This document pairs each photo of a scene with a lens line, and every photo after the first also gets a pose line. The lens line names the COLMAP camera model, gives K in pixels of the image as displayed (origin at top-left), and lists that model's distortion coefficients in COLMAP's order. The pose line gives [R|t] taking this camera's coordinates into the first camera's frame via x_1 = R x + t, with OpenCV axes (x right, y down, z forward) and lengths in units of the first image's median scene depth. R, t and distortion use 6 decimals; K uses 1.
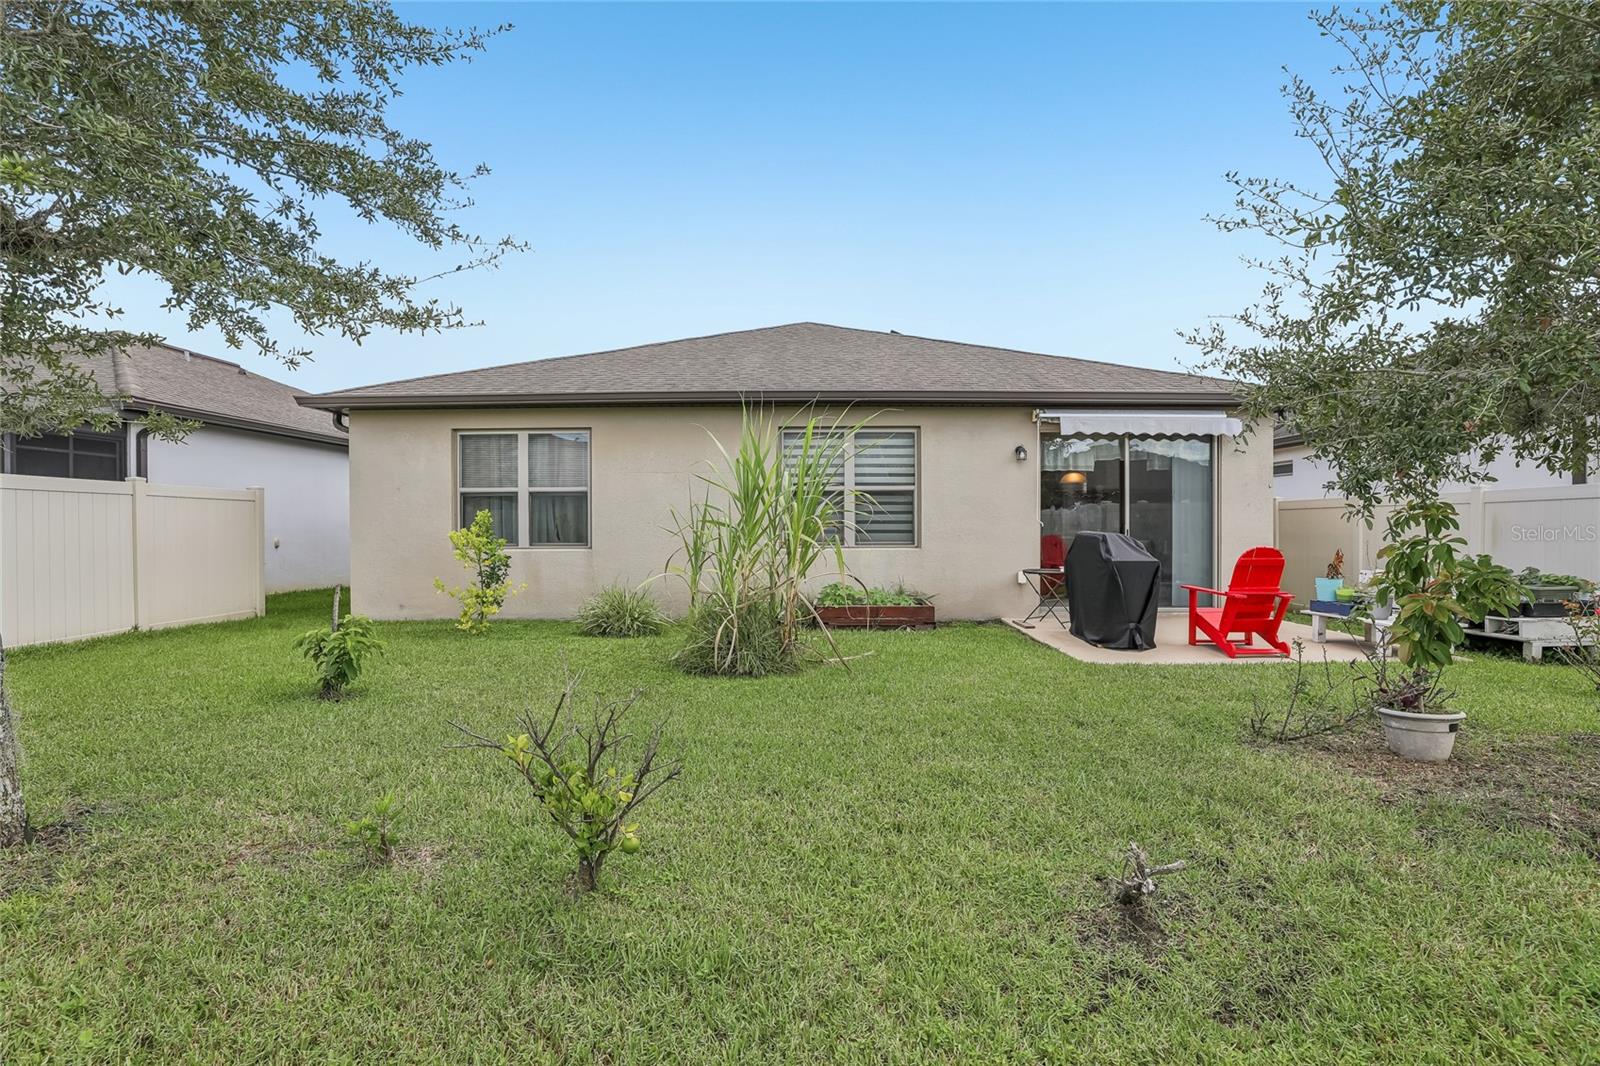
lens RADIAL K [[730.7, 0, 802.6], [0, 730.7, 528.6], [0, 0, 1]] dist [-0.036825, 0.008307]
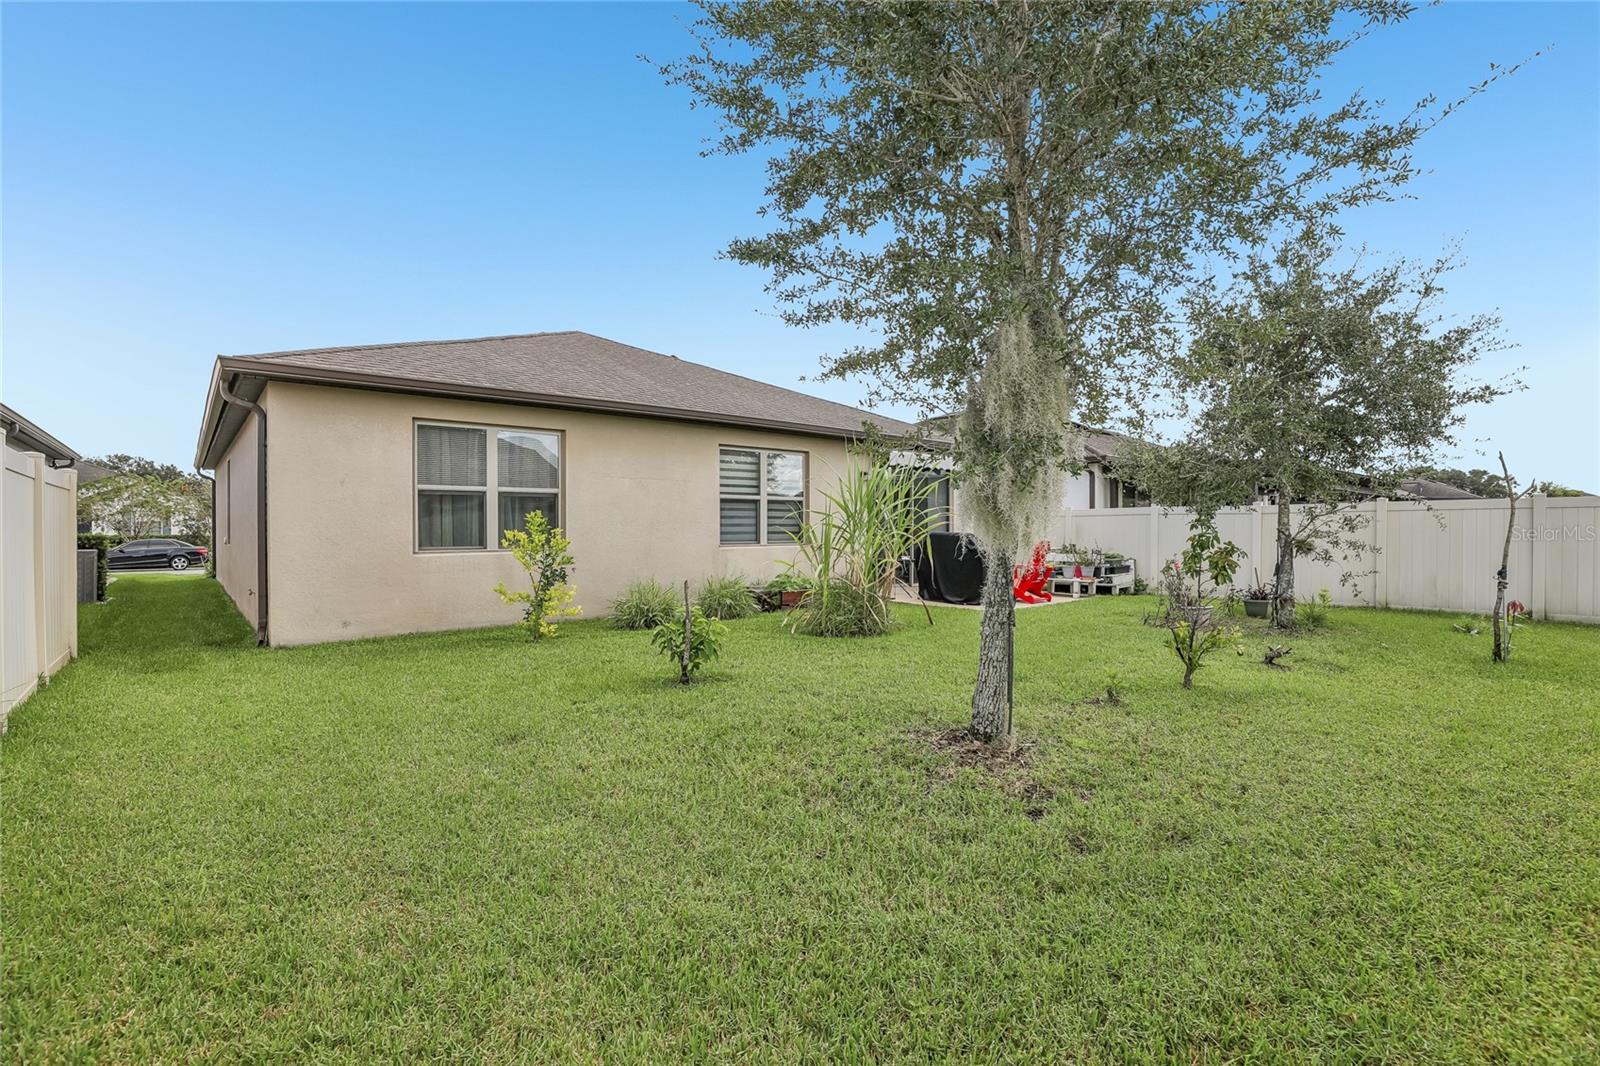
lens RADIAL K [[730.7, 0, 811.9], [0, 730.7, 536.6], [0, 0, 1]] dist [-0.036825, 0.008307]
pose [[0.742636, -0.006234, 0.669666, -0.709589], [0.001099, 0.999967, 0.008090, 0.000761], [-0.669694, -0.005272, 0.742618, 0.022870]]
